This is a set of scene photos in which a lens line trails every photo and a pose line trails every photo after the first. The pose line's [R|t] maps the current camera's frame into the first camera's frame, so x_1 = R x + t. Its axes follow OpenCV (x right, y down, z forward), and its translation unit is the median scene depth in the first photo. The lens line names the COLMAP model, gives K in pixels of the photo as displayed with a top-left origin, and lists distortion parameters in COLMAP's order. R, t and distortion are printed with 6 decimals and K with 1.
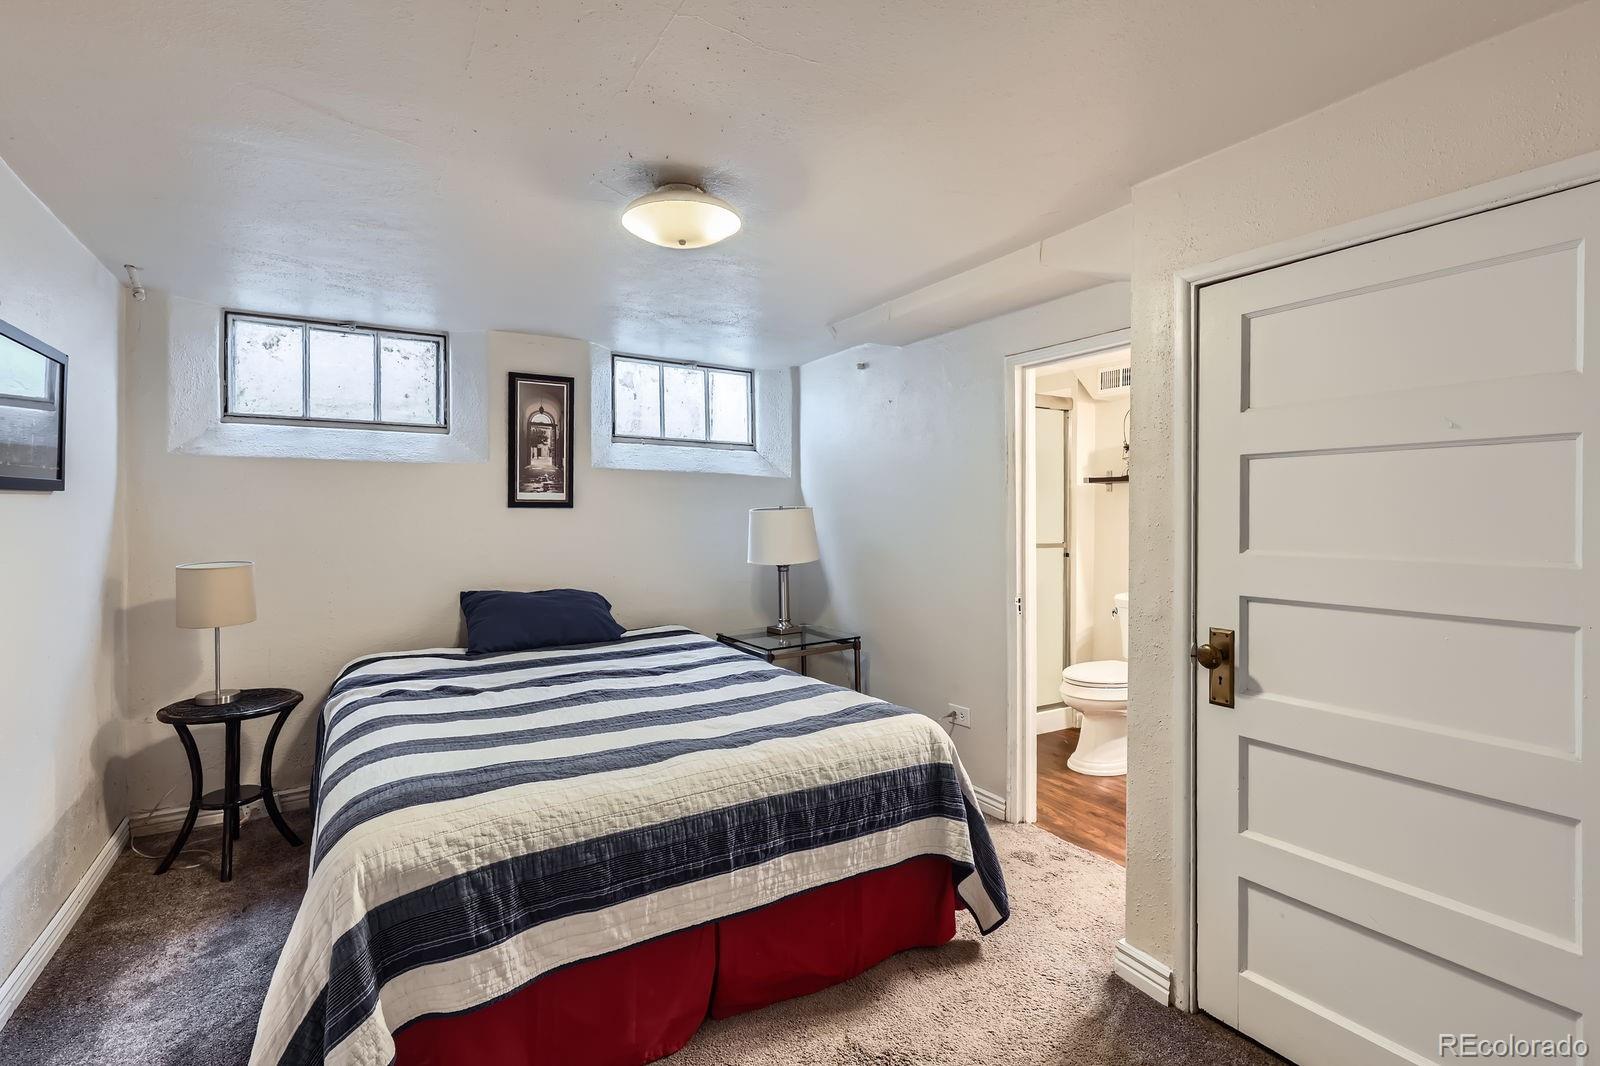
lens RADIAL K [[722.0, 0, 806.3], [0, 722.0, 527.3], [0, 0, 1]] dist [0.002425, 0.000436]
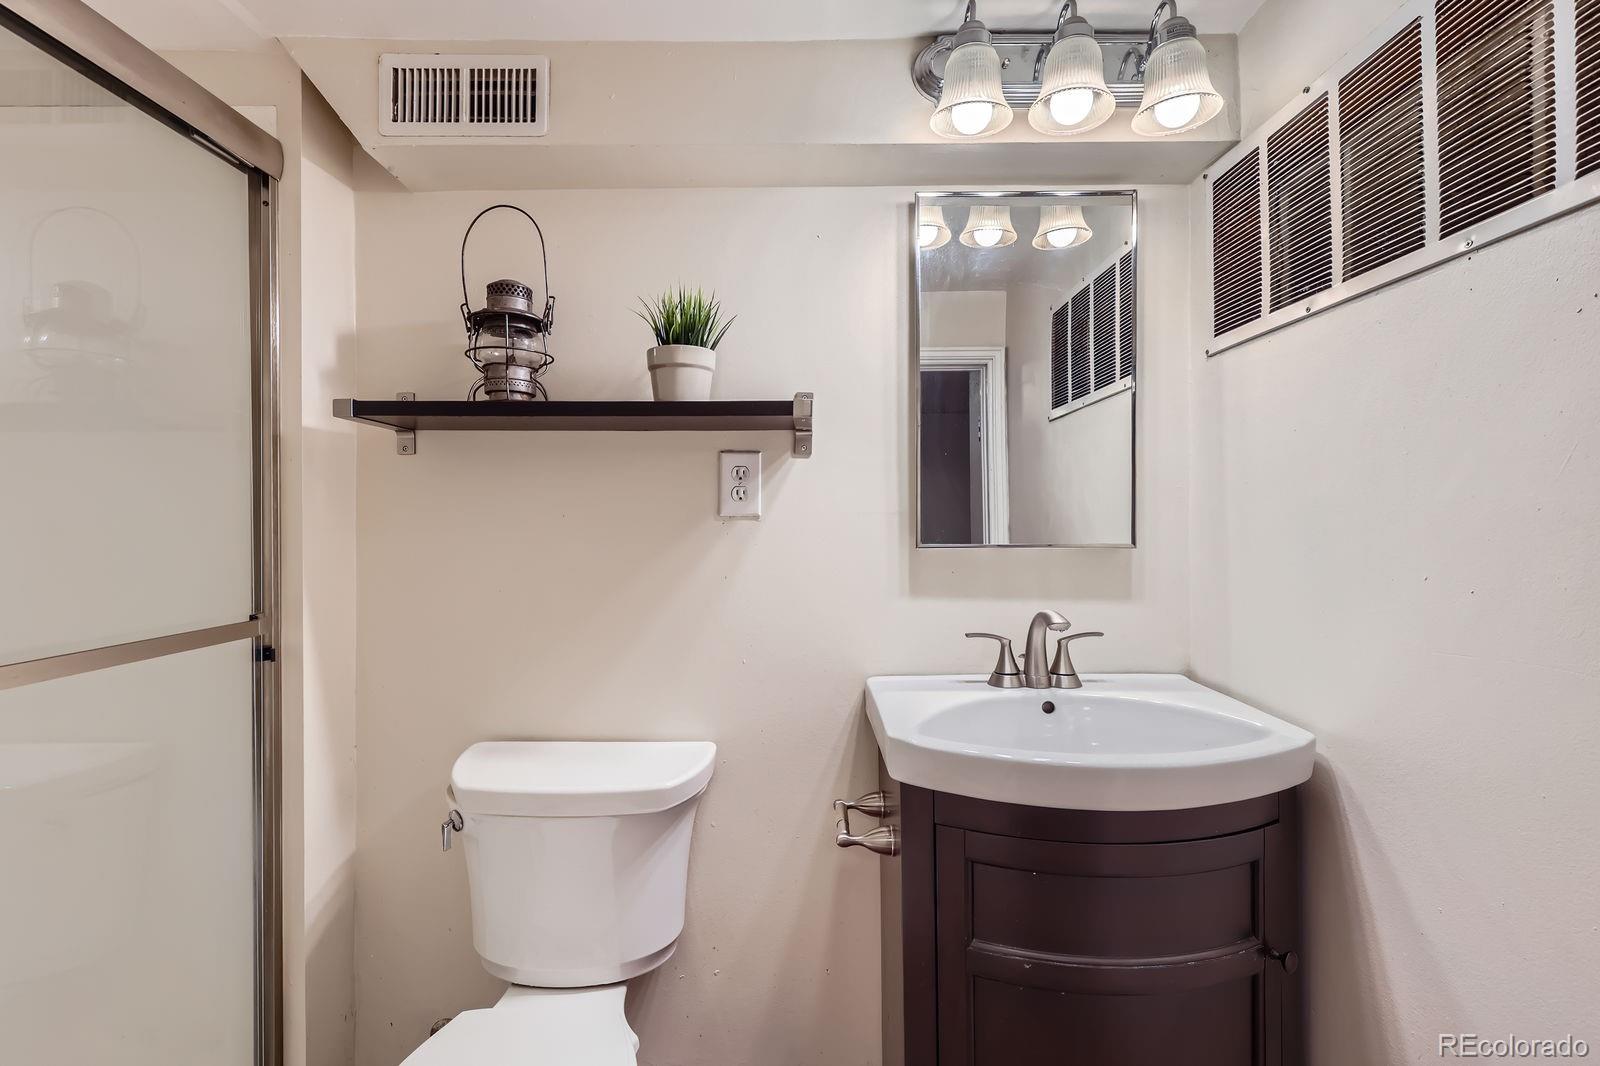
lens RADIAL K [[722.0, 0, 810.2], [0, 722.0, 524.4], [0, 0, 1]] dist [0.002425, 0.000436]
pose [[0.531450, -0.002041, 0.847087, 0.227700], [0.003738, 0.999993, 0.000065, -0.015501], [-0.847081, 0.003132, 0.531454, 0.651402]]
